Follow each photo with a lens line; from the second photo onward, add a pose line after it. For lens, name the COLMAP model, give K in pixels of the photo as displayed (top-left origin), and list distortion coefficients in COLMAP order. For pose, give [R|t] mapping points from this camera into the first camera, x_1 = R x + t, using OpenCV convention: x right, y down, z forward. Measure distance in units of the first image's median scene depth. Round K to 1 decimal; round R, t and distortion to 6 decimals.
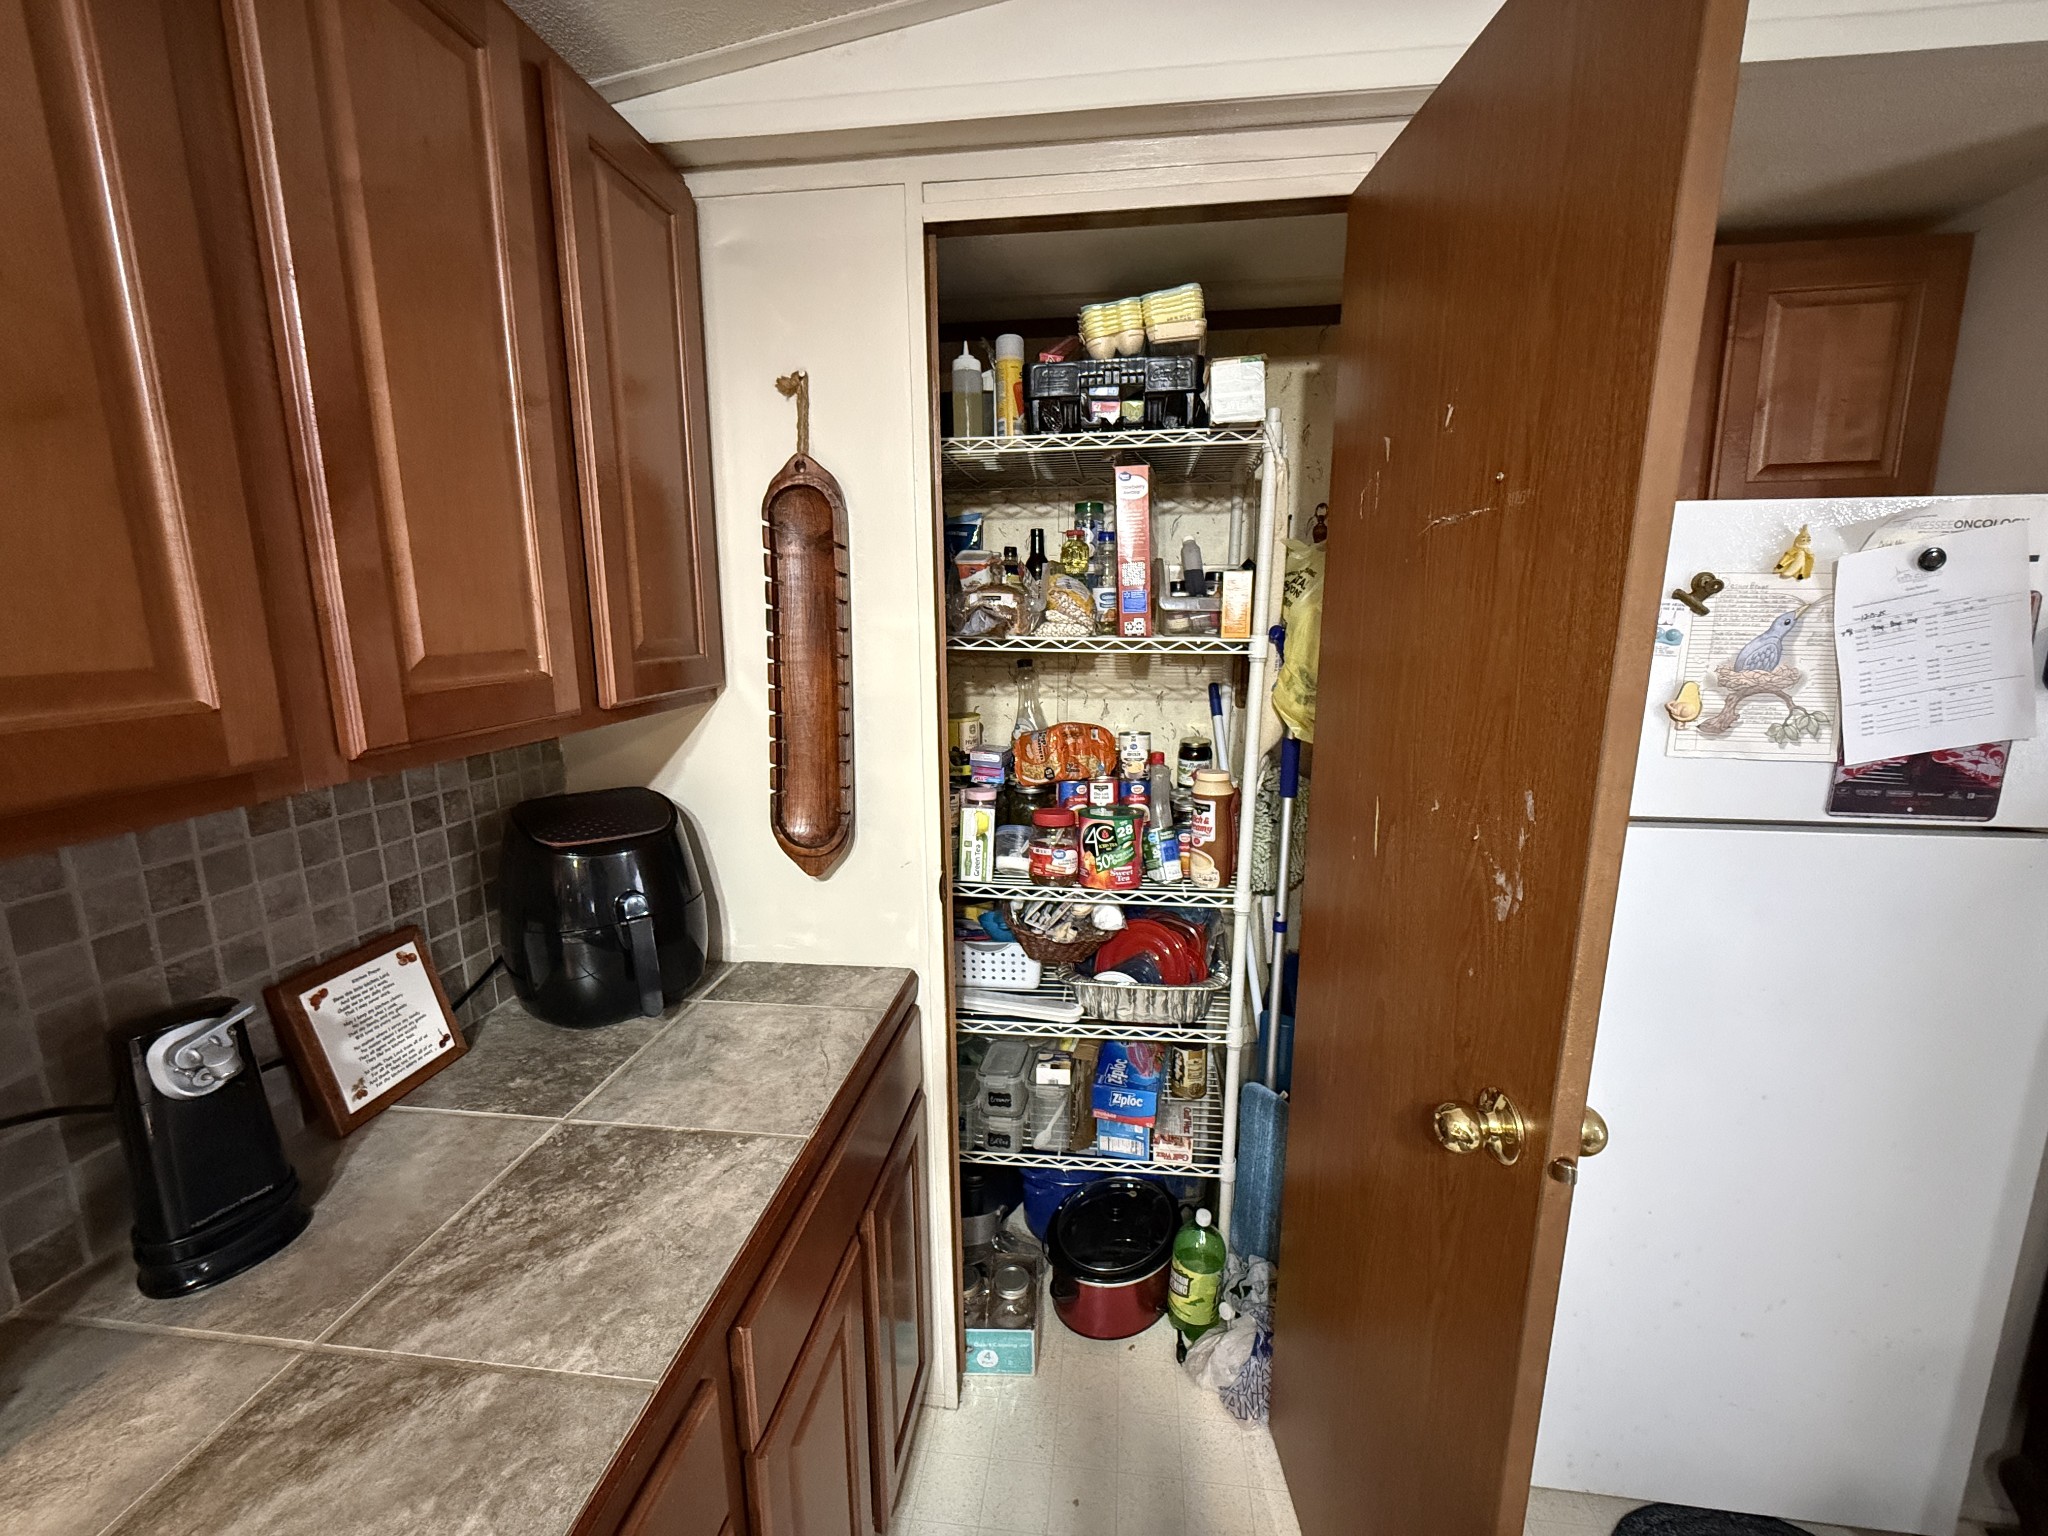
lens RADIAL K [[818.3, 0, 1030.9], [0, 818.3, 772.2], [0, 0, 1]] dist [-0.000653, 0.000699]
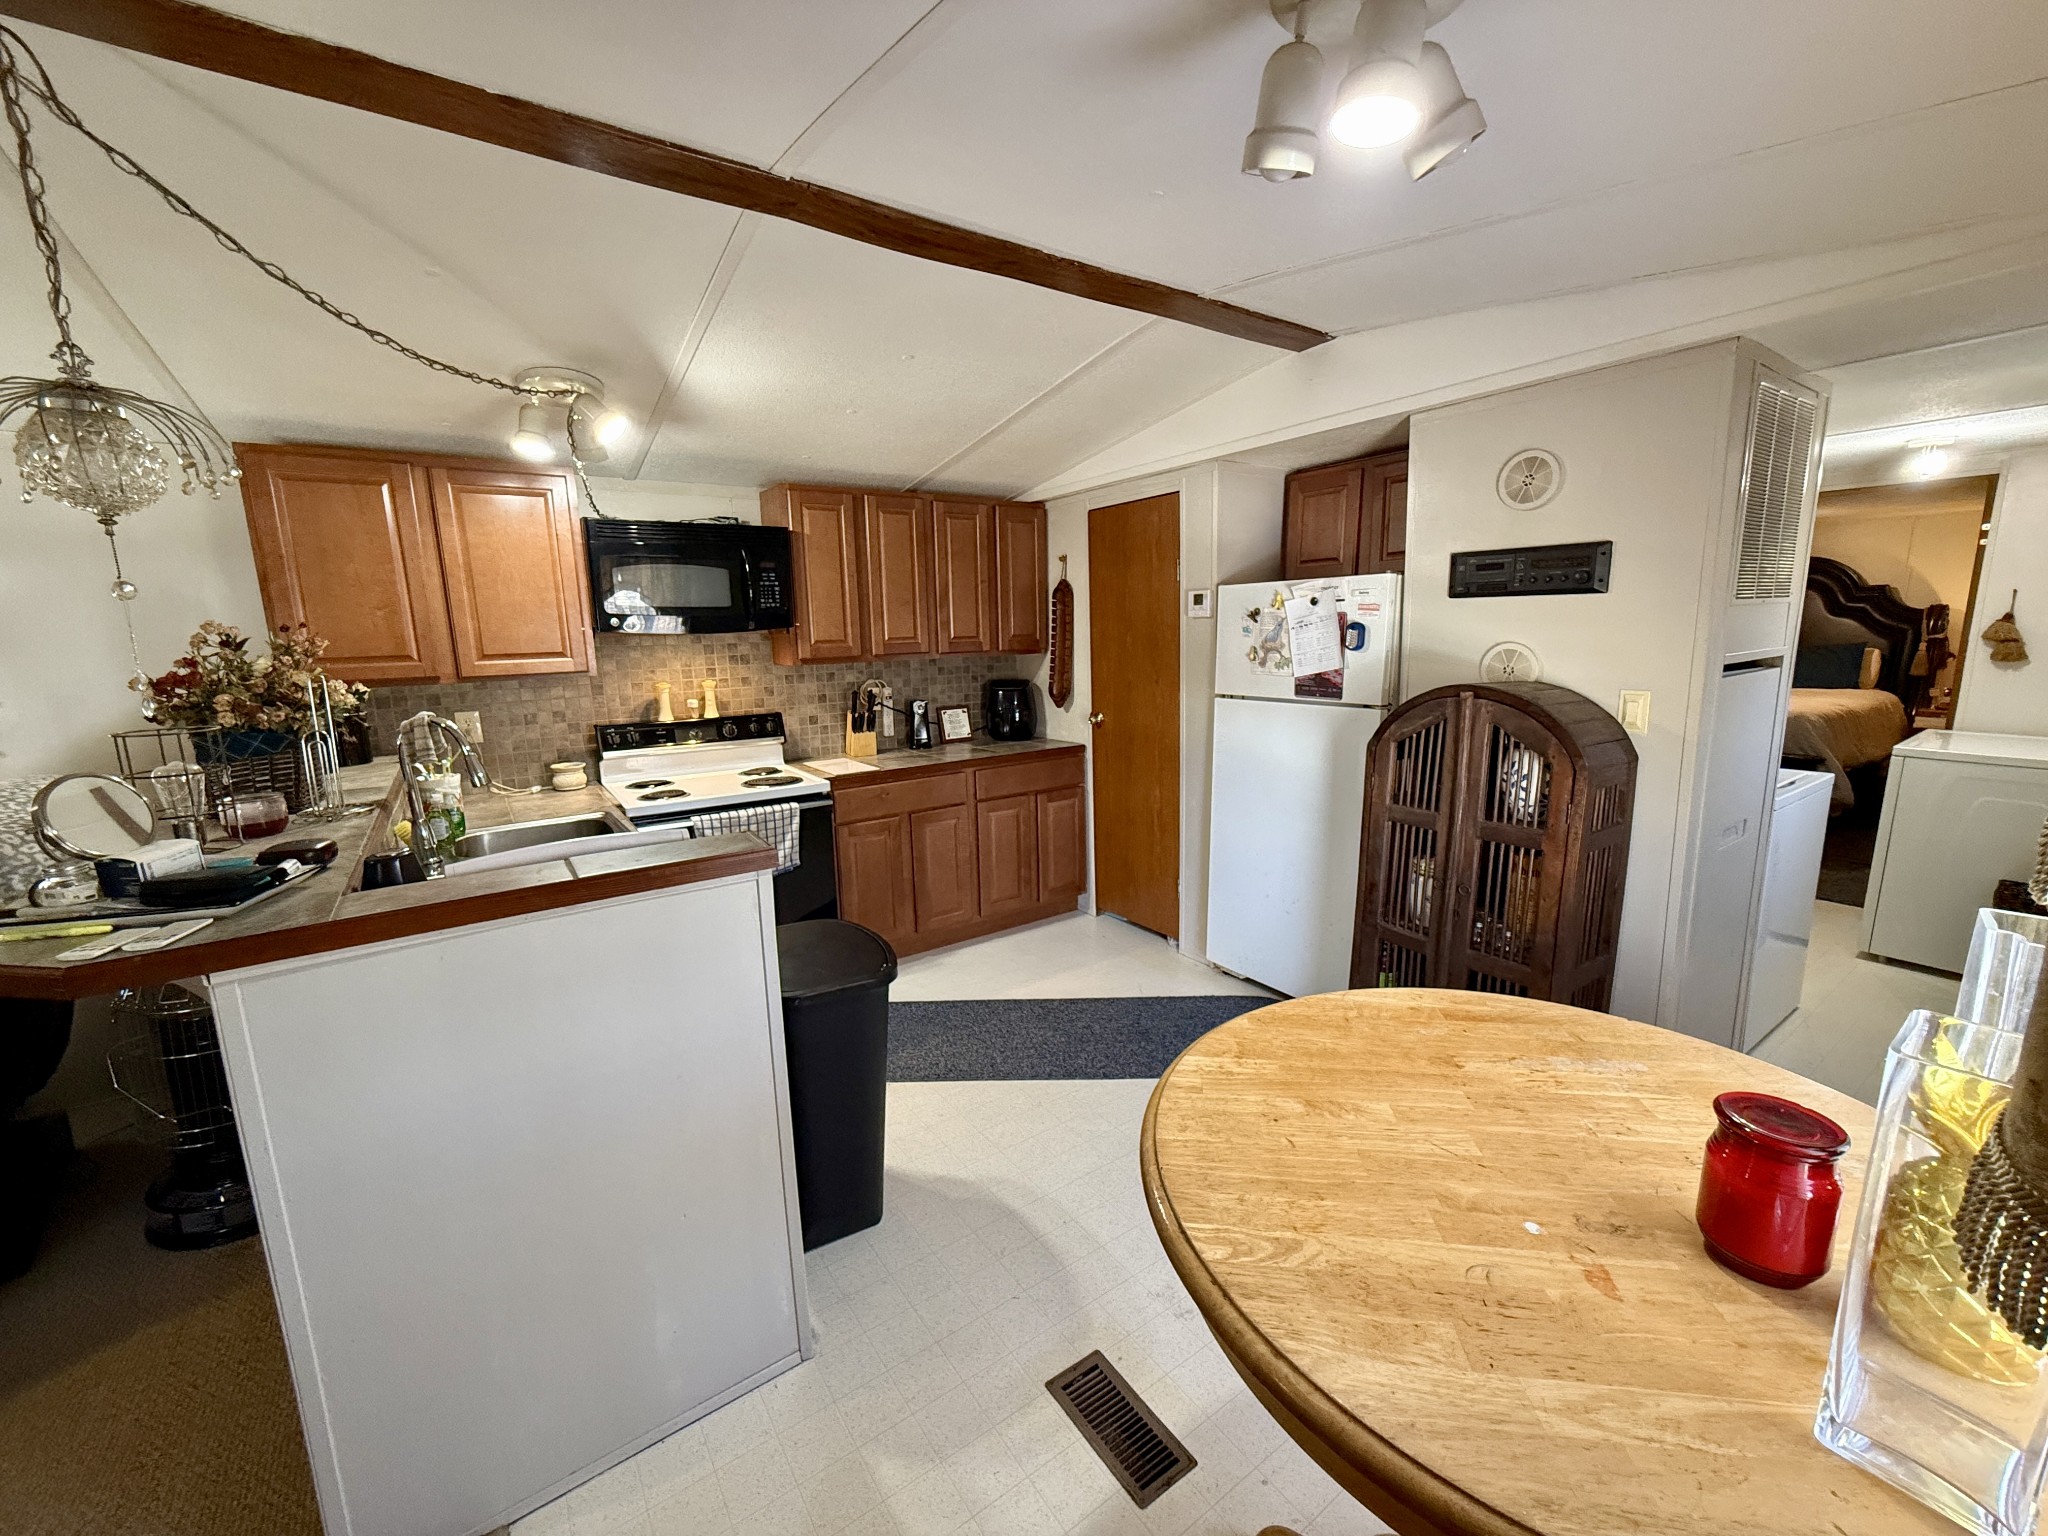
lens RADIAL K [[818.3, 0, 1030.9], [0, 818.3, 772.2], [0, 0, 1]] dist [-0.000653, 0.000699]
pose [[0.664320, 0.118135, -0.738053, 2.572608], [-0.125070, 0.991078, 0.046059, 0.302513], [0.736910, 0.061710, 0.673169, -1.525279]]
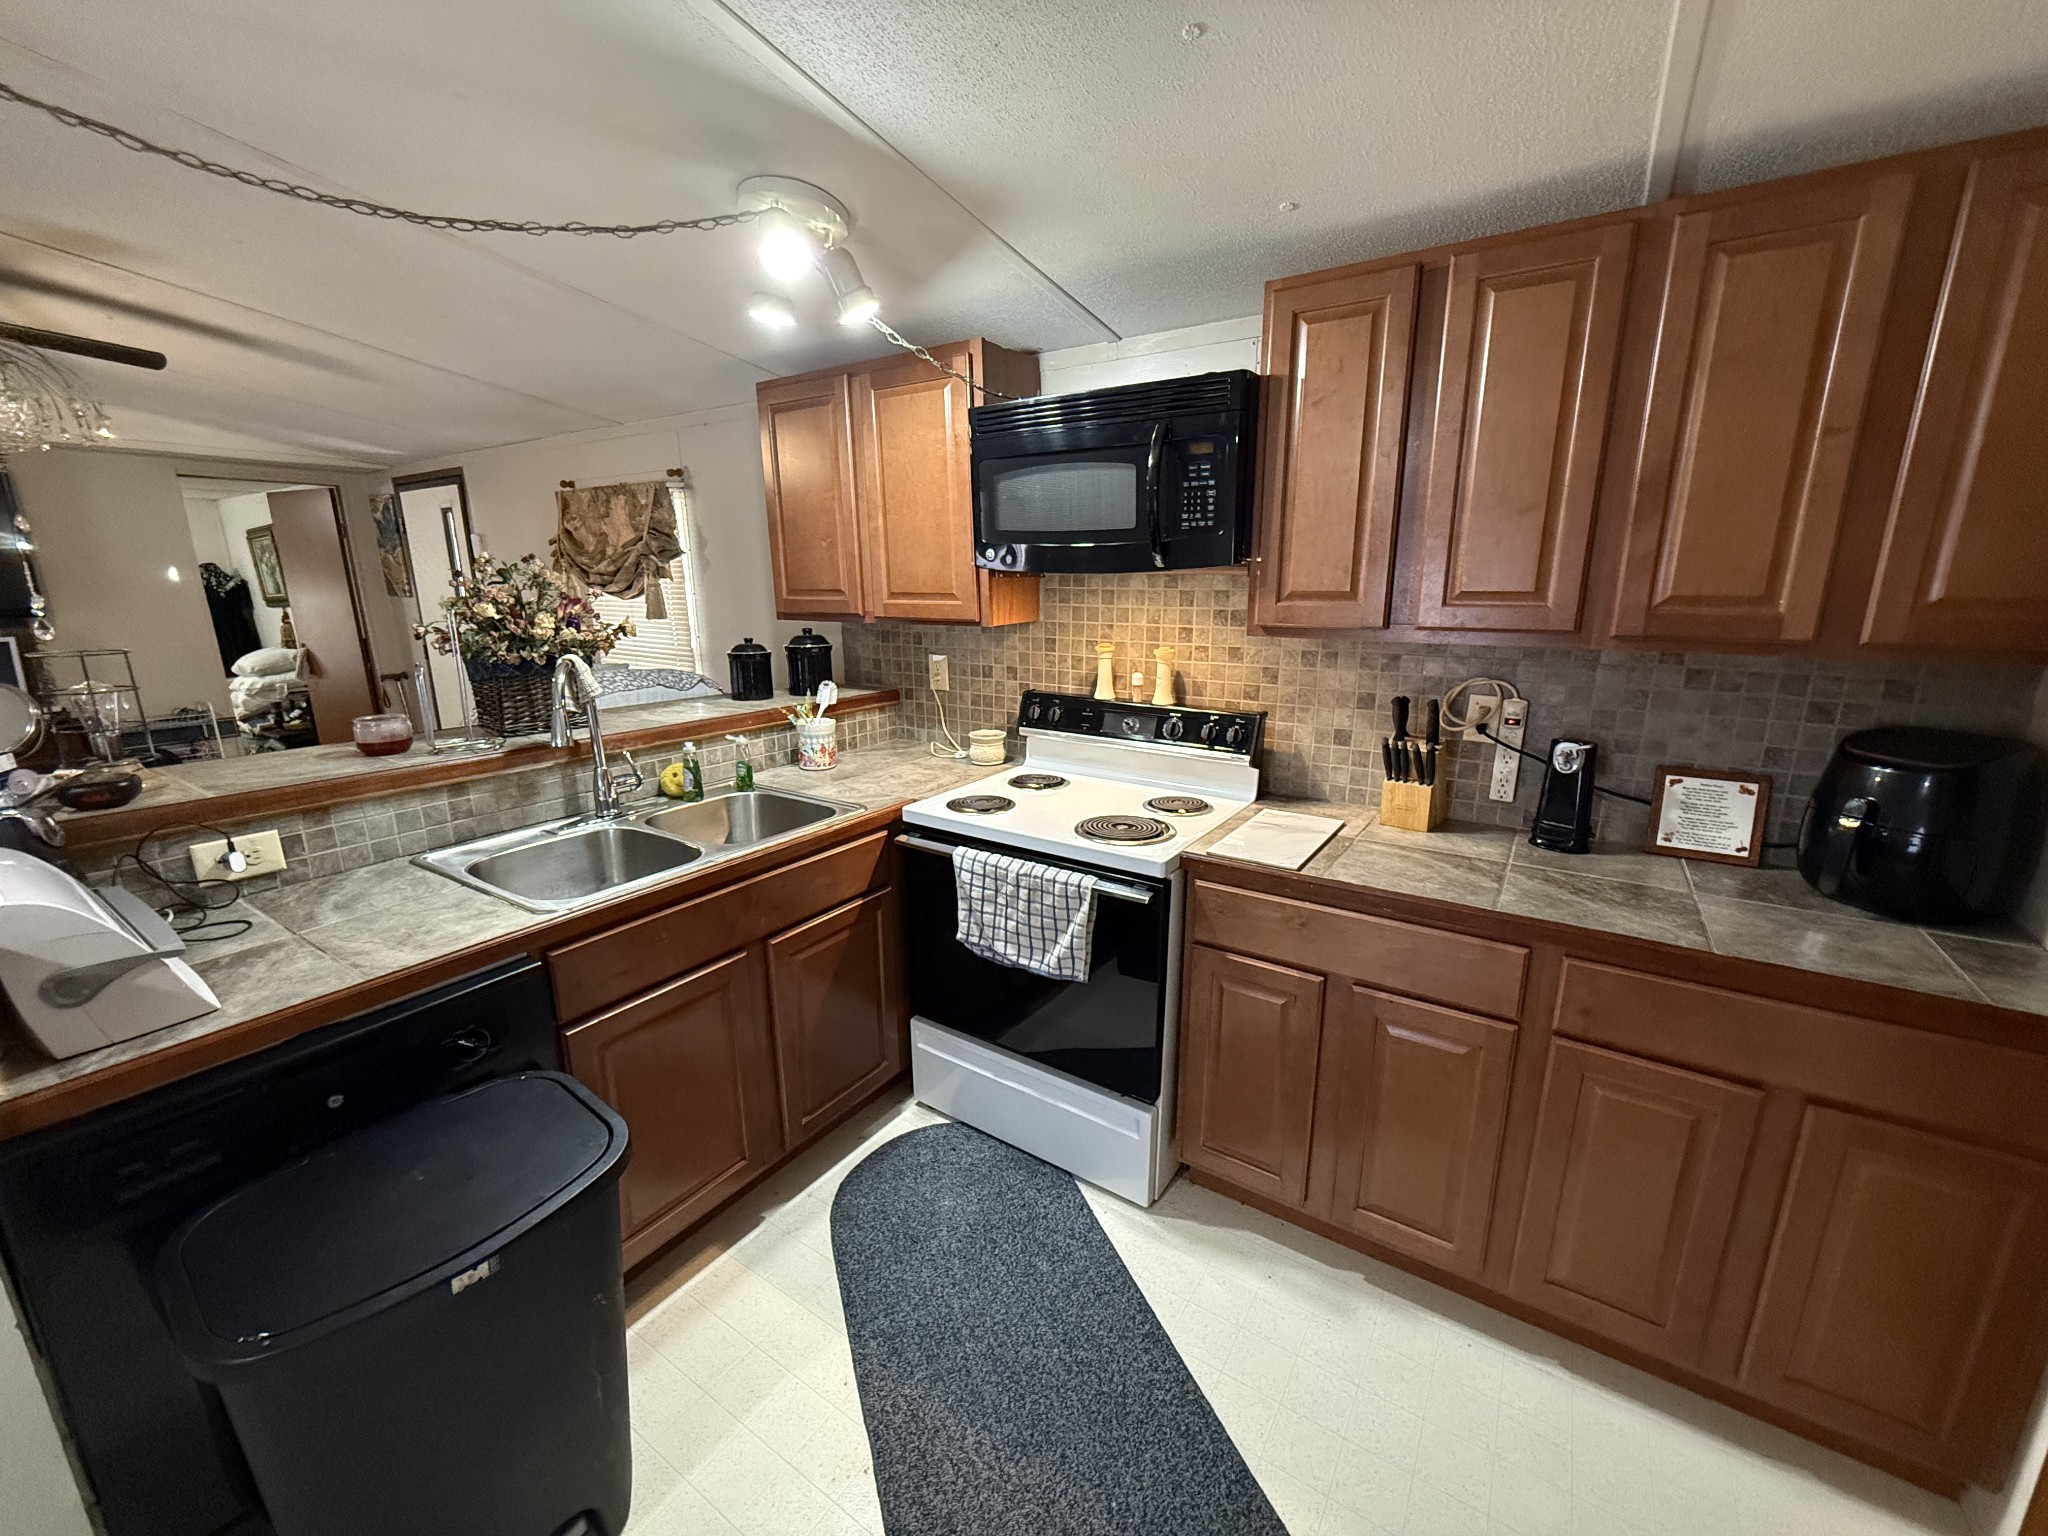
lens RADIAL K [[818.3, 0, 1030.9], [0, 818.3, 772.2], [0, 0, 1]] dist [-0.000653, 0.000699]
pose [[-0.446053, 0.213270, -0.869225, 1.267235], [-0.172821, 0.932393, 0.317454, -0.074219], [0.878163, 0.291821, -0.379039, 0.373563]]
